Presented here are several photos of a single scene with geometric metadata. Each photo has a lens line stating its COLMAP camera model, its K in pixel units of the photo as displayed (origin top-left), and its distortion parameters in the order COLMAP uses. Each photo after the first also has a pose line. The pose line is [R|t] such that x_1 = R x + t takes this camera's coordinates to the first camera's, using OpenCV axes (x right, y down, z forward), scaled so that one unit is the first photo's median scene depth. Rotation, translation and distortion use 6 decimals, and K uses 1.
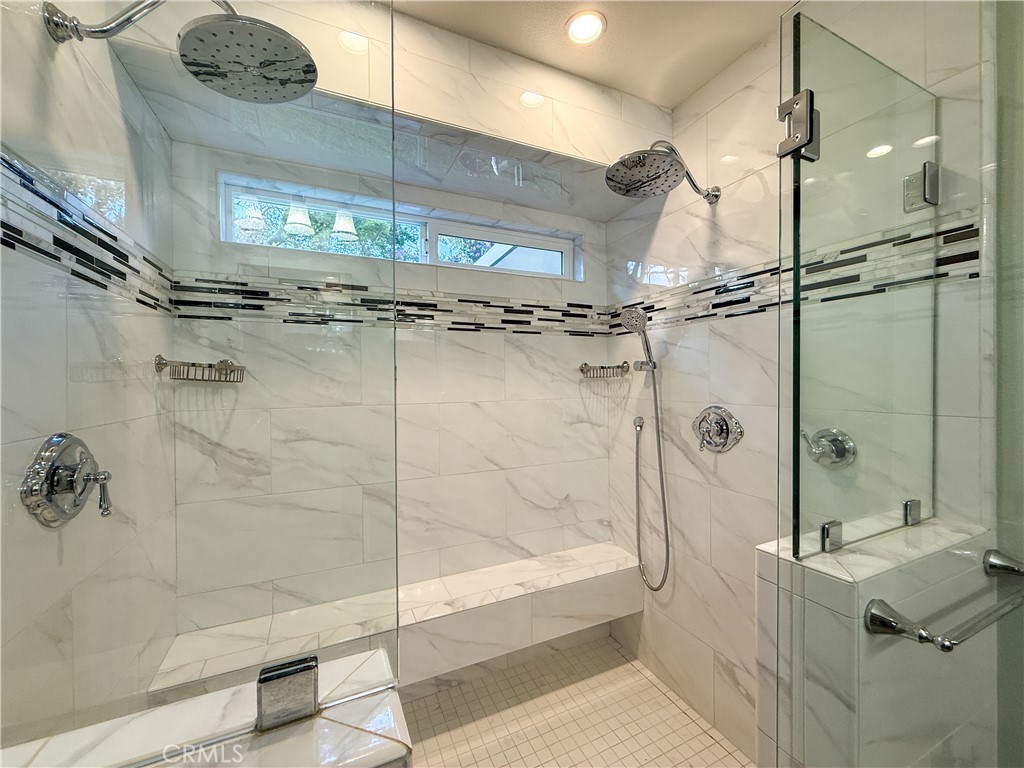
lens RADIAL K [[406.2, 0, 512.4], [0, 406.2, 383.1], [0, 0, 1]] dist [0.000421, 0.000116]
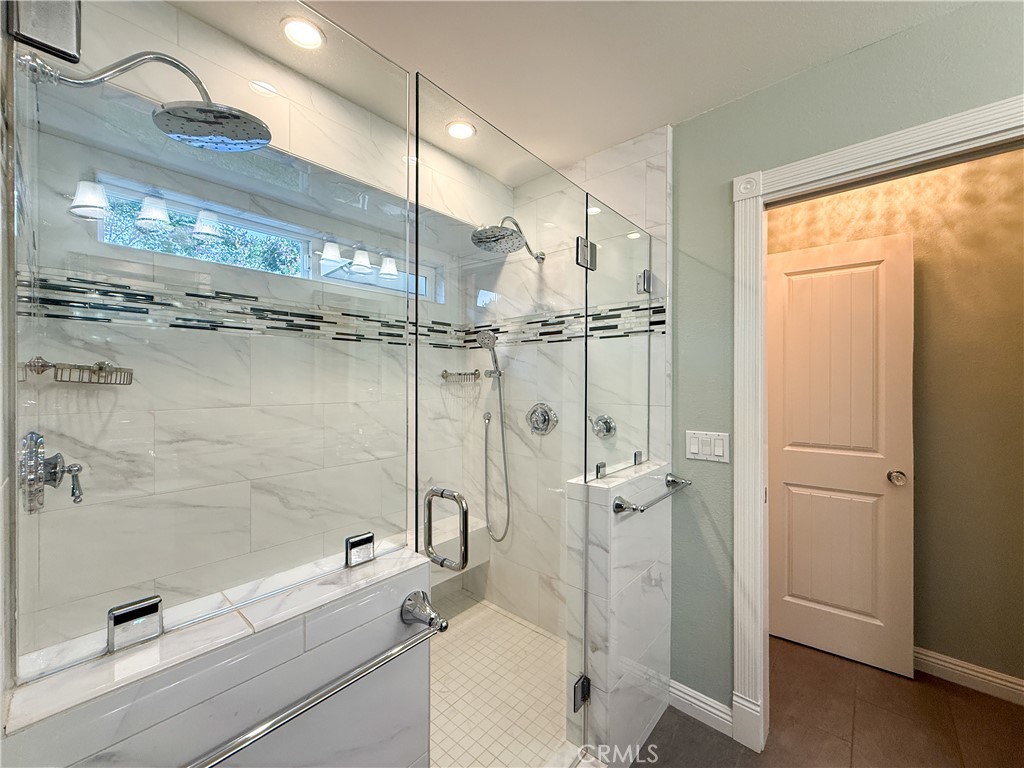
lens RADIAL K [[406.2, 0, 512.4], [0, 406.2, 383.1], [0, 0, 1]] dist [0.000421, 0.000116]
pose [[0.914331, 0.008096, 0.404887, -0.177491], [-0.006310, 0.999964, -0.005745, -0.005626], [-0.404919, 0.002698, 0.914348, -0.278916]]
